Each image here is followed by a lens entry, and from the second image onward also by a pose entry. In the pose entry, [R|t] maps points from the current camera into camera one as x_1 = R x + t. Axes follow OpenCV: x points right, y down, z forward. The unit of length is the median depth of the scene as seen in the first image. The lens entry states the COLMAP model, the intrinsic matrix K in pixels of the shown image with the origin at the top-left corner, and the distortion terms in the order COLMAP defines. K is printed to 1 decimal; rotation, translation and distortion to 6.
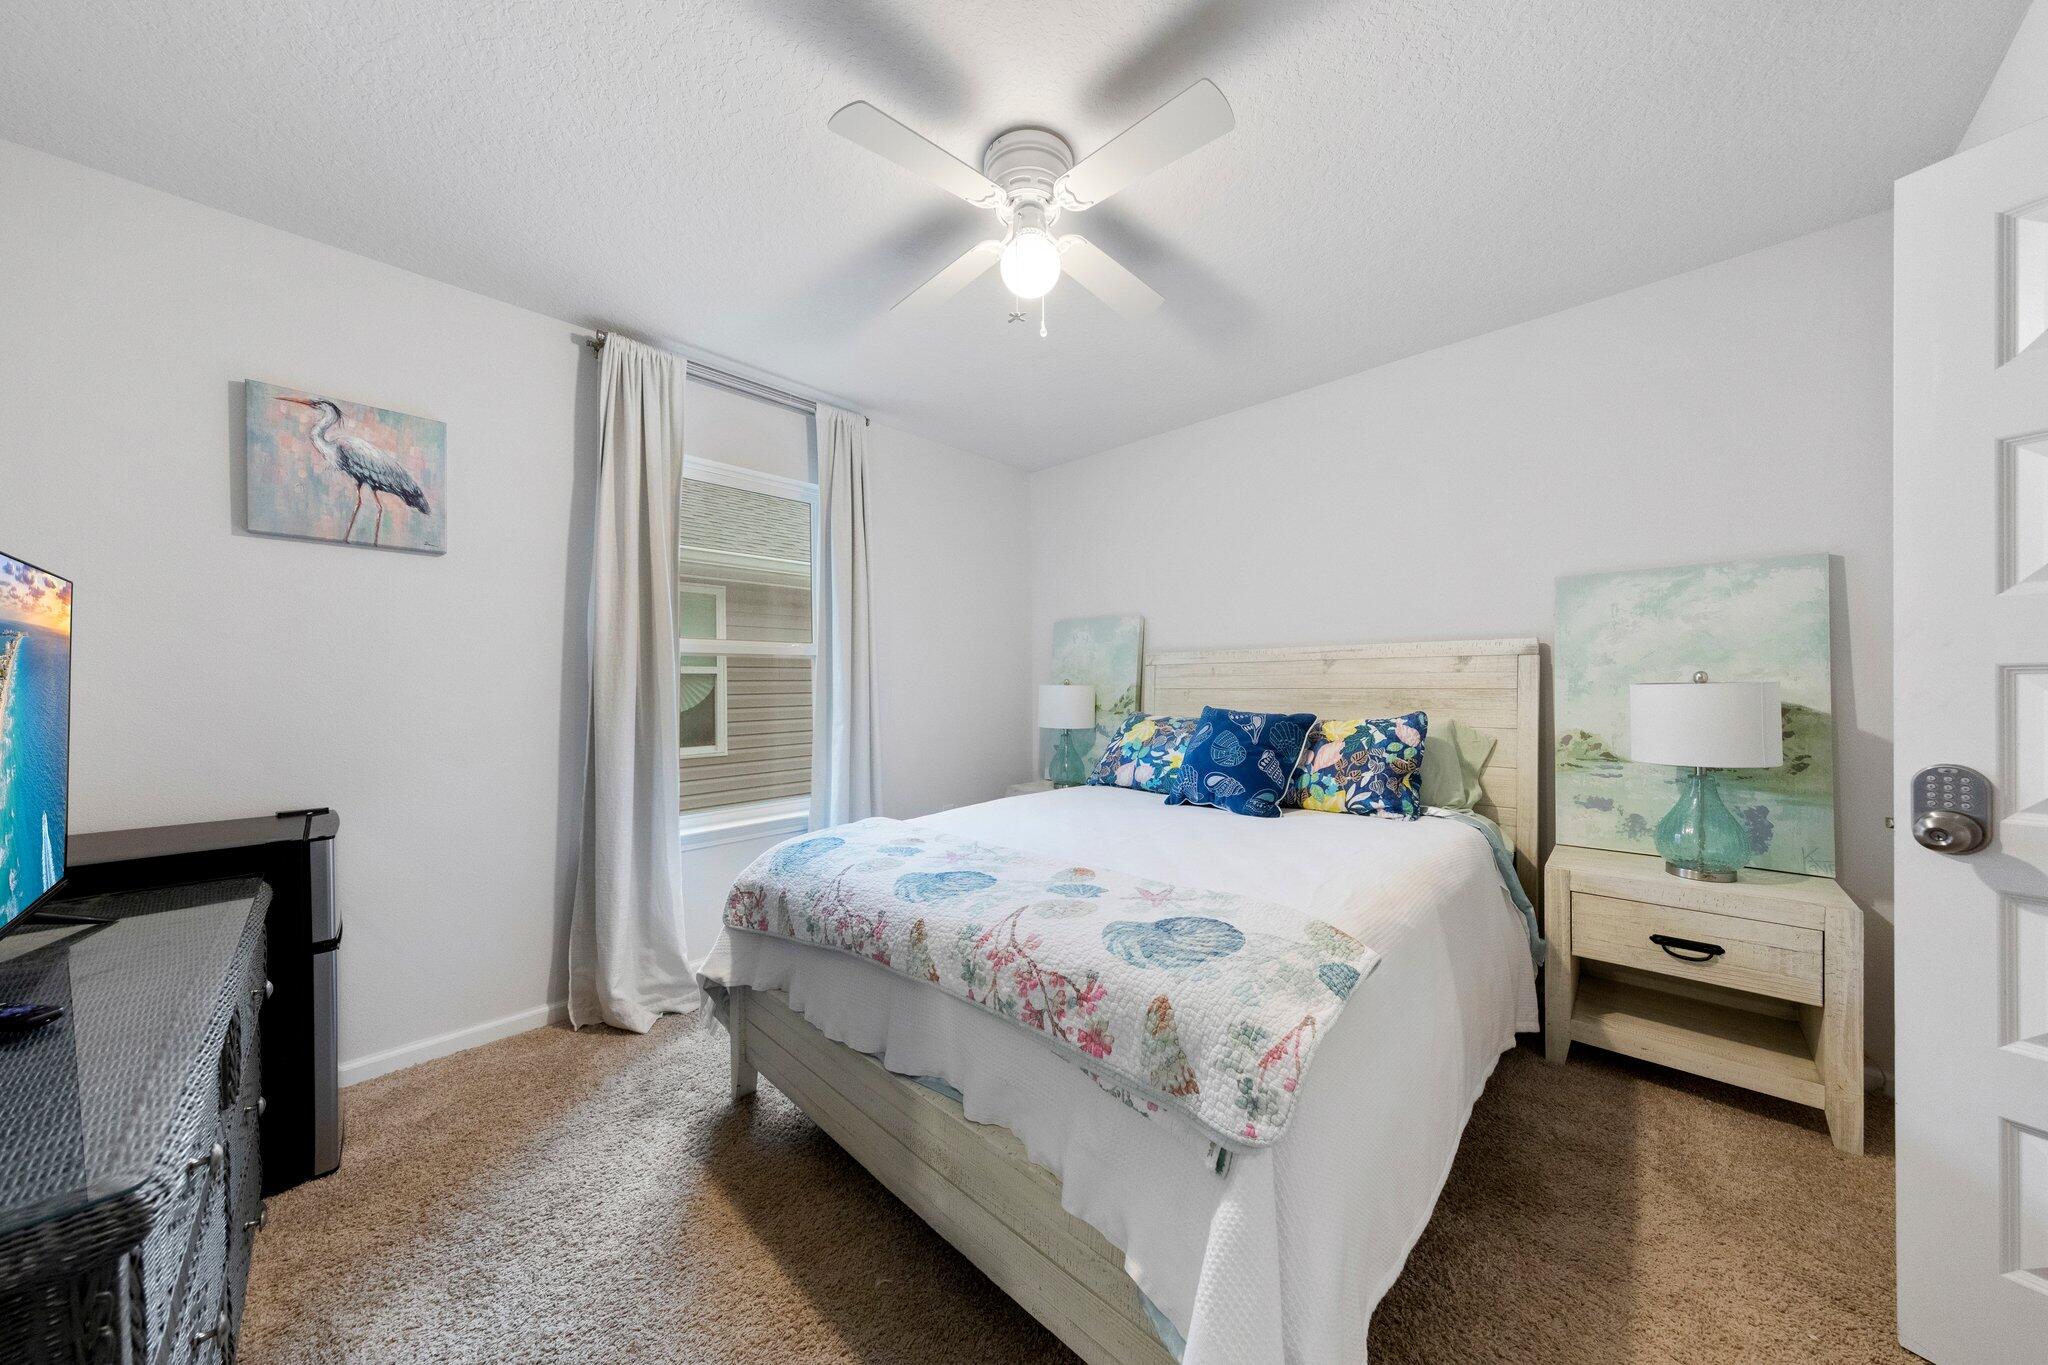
lens RADIAL K [[668.2, 0, 1028.5], [0, 668.2, 687.5], [0, 0, 1]] dist [0.004348, -0.000035]
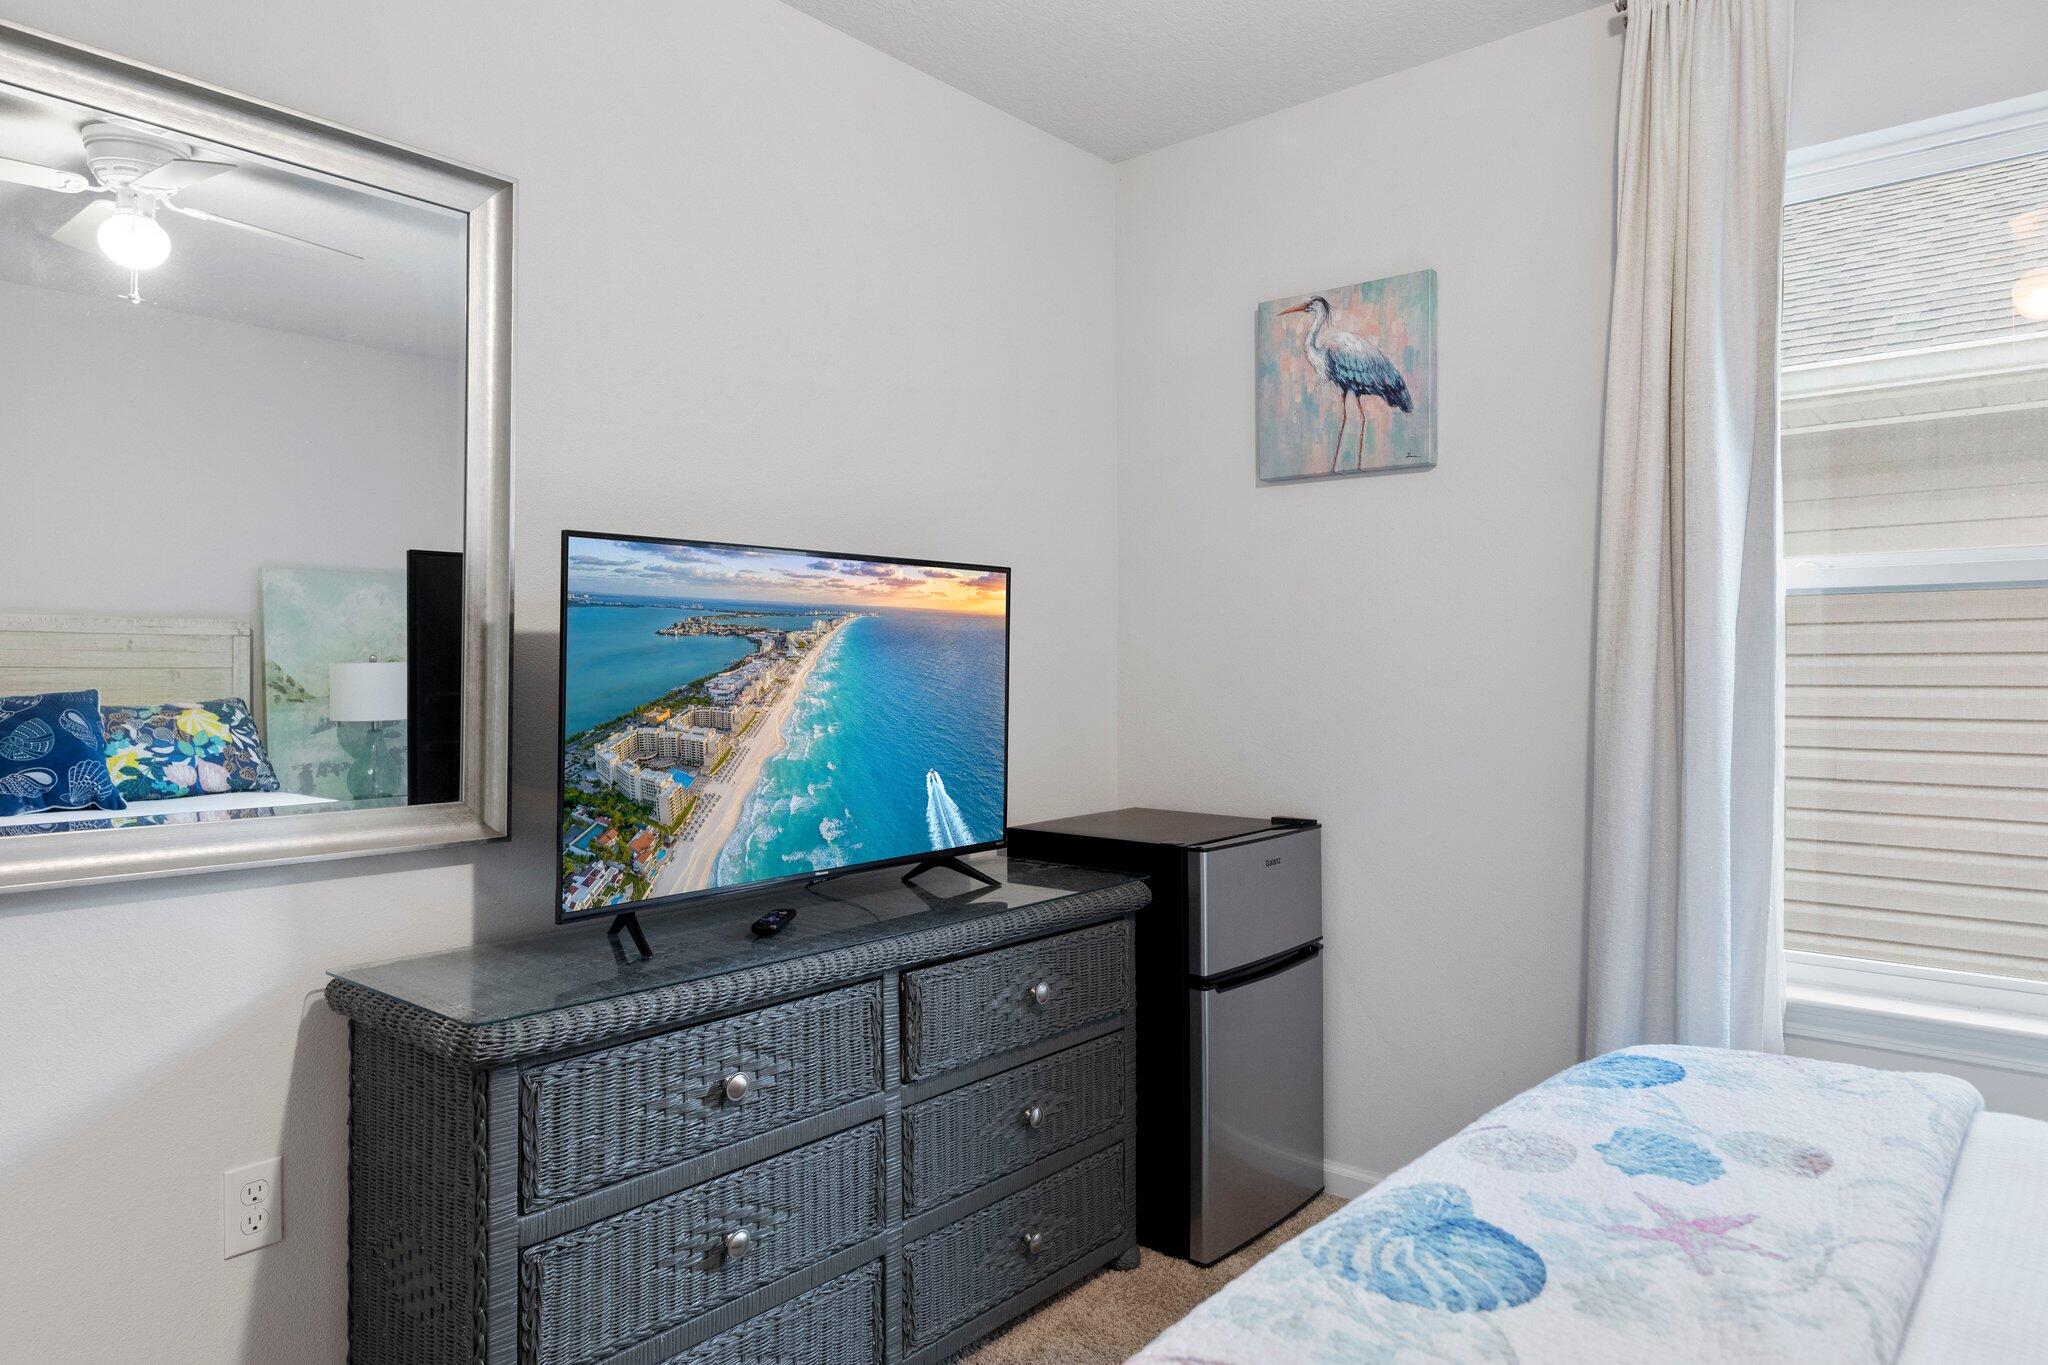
lens RADIAL K [[1253.6, 0, 999.9], [0, 1253.6, 648.4], [0, 0, 1]] dist [0.007079, 0.002676]
pose [[0.045169, -0.009102, -0.998938, 0.337038], [-0.002889, 0.999953, -0.009242, -0.004241], [0.998975, 0.003303, 0.045141, 0.493037]]
